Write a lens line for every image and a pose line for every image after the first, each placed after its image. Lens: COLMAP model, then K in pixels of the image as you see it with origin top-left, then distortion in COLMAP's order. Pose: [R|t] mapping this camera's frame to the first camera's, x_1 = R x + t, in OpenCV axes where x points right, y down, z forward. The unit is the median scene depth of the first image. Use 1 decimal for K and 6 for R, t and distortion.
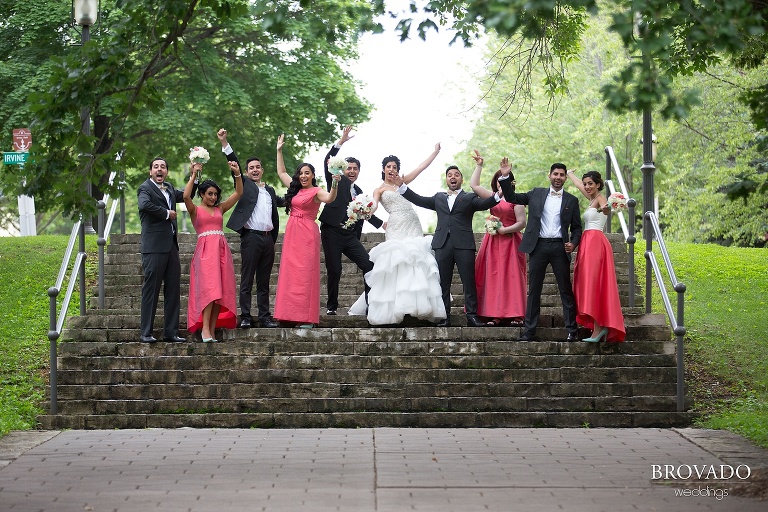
lens RADIAL K [[2950.0, 0, 384.1], [0, 2950.0, 256.5], [0, 0, 1]] dist [0.002930, 0.000000]
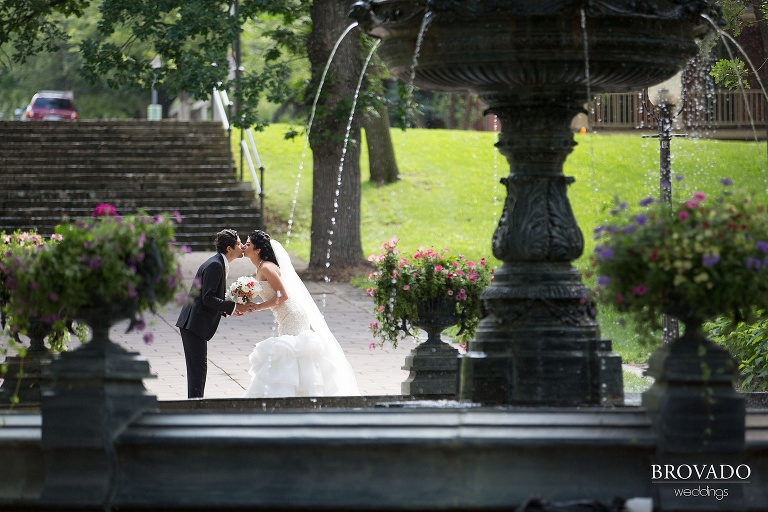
lens RADIAL K [[3766.3, 0, 384.0], [0, 3766.3, 256.0], [0, 0, 1]] dist [0.040925, 0.000000]
pose [[0.991224, -0.006135, 0.132051, -0.111825], [-0.001262, 0.998438, 0.055856, -0.058453], [-0.132188, -0.055532, 0.989668, -1.112146]]
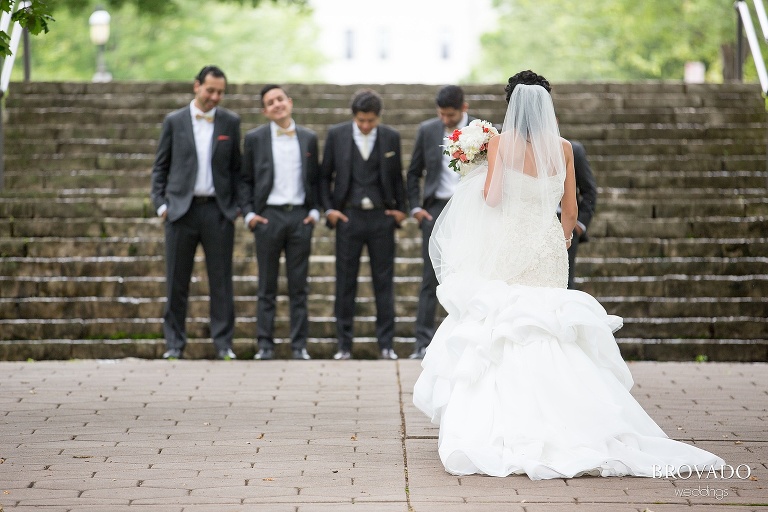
lens RADIAL K [[4552.9, 0, 384.1], [0, 4552.9, 256.7], [0, 0, 1]] dist [1.306604, 0.000000]
pose [[0.999987, 0.003945, -0.003293, -0.003003], [-0.003838, 0.999481, 0.032000, -0.001470], [0.003417, -0.031987, 0.999482, -0.083820]]
